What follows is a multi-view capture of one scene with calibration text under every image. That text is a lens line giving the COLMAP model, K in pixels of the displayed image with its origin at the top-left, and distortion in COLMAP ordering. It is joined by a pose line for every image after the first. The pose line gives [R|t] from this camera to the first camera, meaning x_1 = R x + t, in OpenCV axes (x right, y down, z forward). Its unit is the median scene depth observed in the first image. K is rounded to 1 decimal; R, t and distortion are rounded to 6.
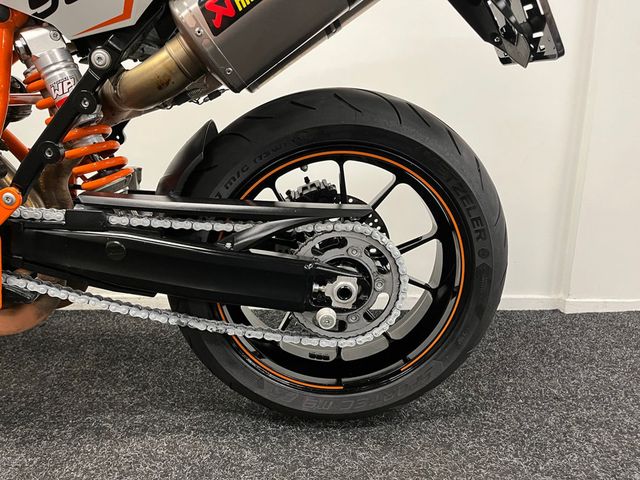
lens RADIAL K [[485.5, 0, 317.4], [0, 485.5, 236.7], [0, 0, 1]] dist [0.080374, -0.103221]
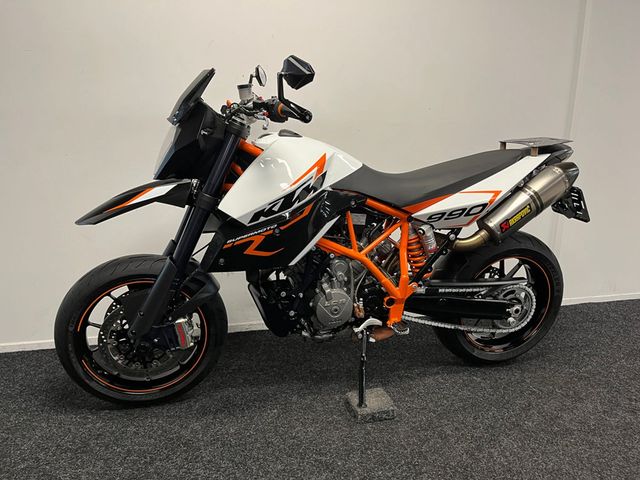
lens RADIAL K [[485.5, 0, 317.4], [0, 485.5, 236.7], [0, 0, 1]] dist [0.080374, -0.103221]
pose [[0.977582, -0.049294, 0.204704, -1.449771], [0.047243, 0.998772, 0.014900, -0.359174], [-0.205188, -0.004895, 0.978710, -1.308504]]
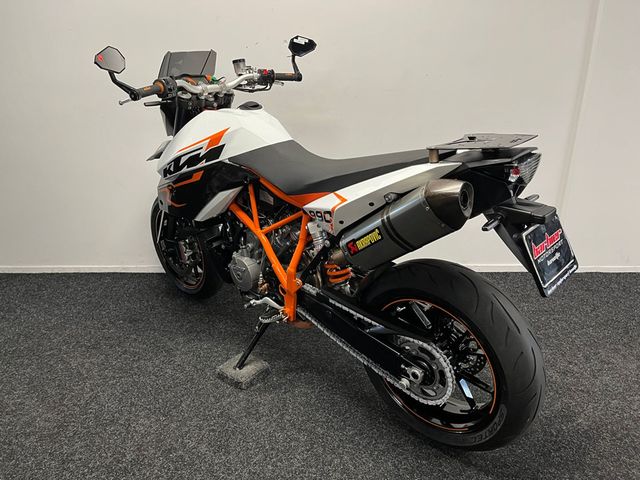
lens RADIAL K [[485.5, 0, 317.4], [0, 485.5, 236.7], [0, 0, 1]] dist [0.080374, -0.103221]
pose [[0.682249, 0.232537, -0.693155, 0.938344], [-0.150369, 0.972433, 0.178225, -0.653873], [0.715490, -0.017365, 0.698407, -0.553185]]
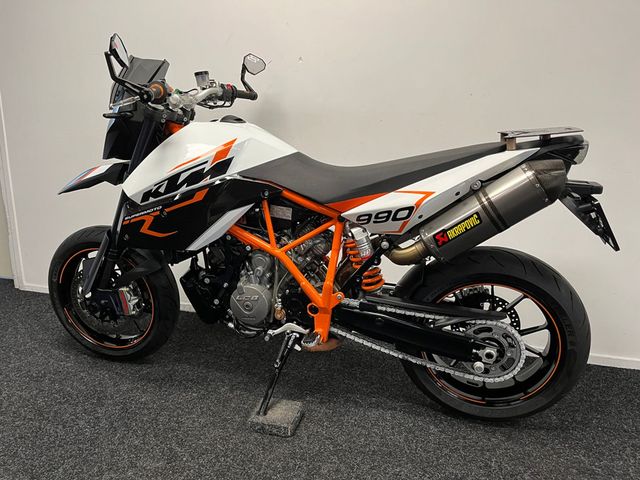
lens RADIAL K [[485.5, 0, 317.4], [0, 485.5, 236.7], [0, 0, 1]] dist [0.080374, -0.103221]
pose [[0.952733, 0.068137, -0.296068, -0.050509], [-0.067480, 0.997643, 0.012450, -0.331309], [0.296218, 0.008118, 0.955086, -1.074916]]
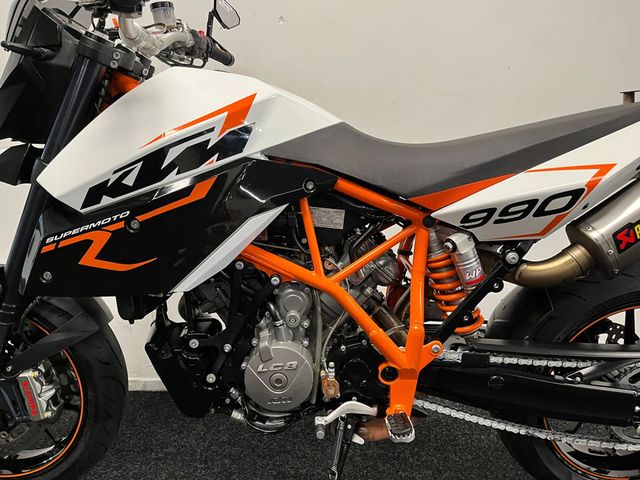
lens RADIAL K [[485.5, 0, 317.4], [0, 485.5, 236.7], [0, 0, 1]] dist [0.080374, -0.103221]
pose [[0.998835, -0.005856, -0.047903, -0.775933], [0.002187, 0.997085, -0.076270, -0.254413], [0.048210, 0.076076, 0.995936, -0.407864]]
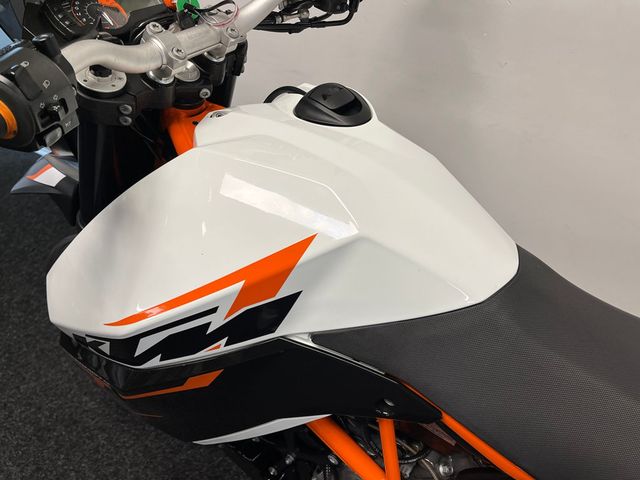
lens RADIAL K [[485.5, 0, 317.4], [0, 485.5, 236.7], [0, 0, 1]] dist [0.080374, -0.103221]
pose [[0.798440, 0.346826, -0.492144, -0.681906], [-0.128825, 0.896895, 0.423064, -0.930081], [0.588131, -0.274391, 0.760797, 0.266130]]
